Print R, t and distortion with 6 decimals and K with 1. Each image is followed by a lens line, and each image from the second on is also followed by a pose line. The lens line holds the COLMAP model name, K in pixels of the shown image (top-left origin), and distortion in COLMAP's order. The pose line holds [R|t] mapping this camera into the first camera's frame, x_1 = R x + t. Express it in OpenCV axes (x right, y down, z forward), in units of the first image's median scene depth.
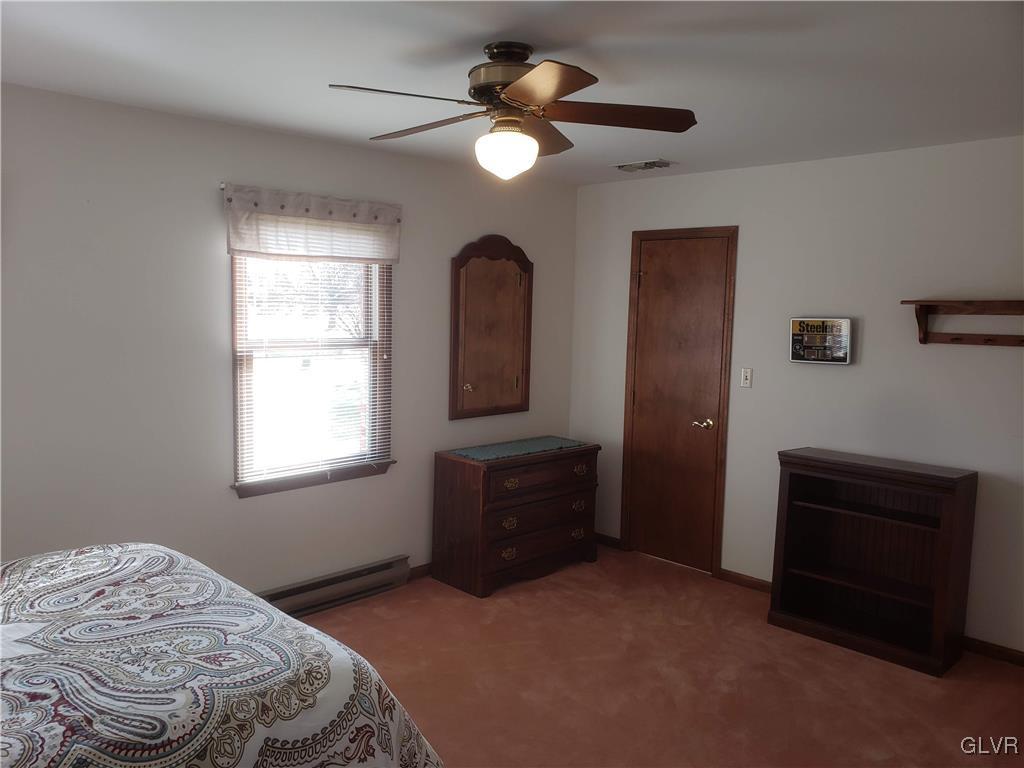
lens RADIAL K [[793.4, 0, 503.9], [0, 793.4, 379.3], [0, 0, 1]] dist [0.012160, -0.000556]
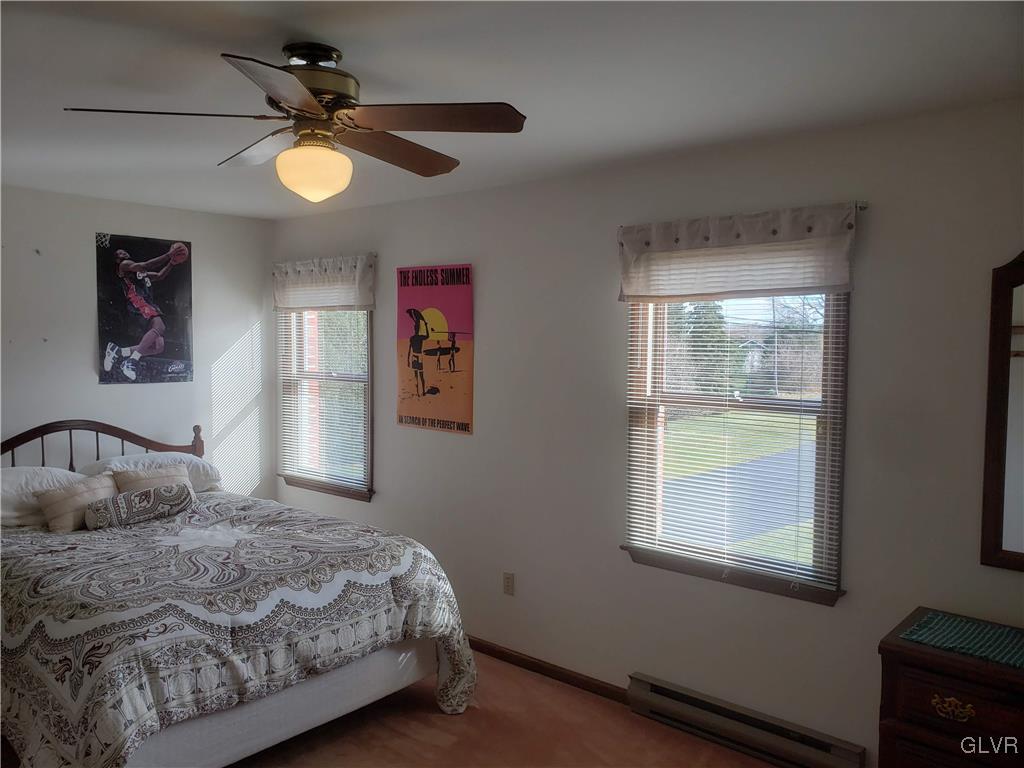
lens RADIAL K [[793.4, 0, 503.8], [0, 793.4, 390.2], [0, 0, 1]] dist [0.012160, -0.000556]
pose [[0.065630, 0.037602, -0.997135, 0.594072], [-0.102129, 0.994295, 0.030773, -0.064210], [0.992604, 0.099817, 0.069096, 0.792238]]
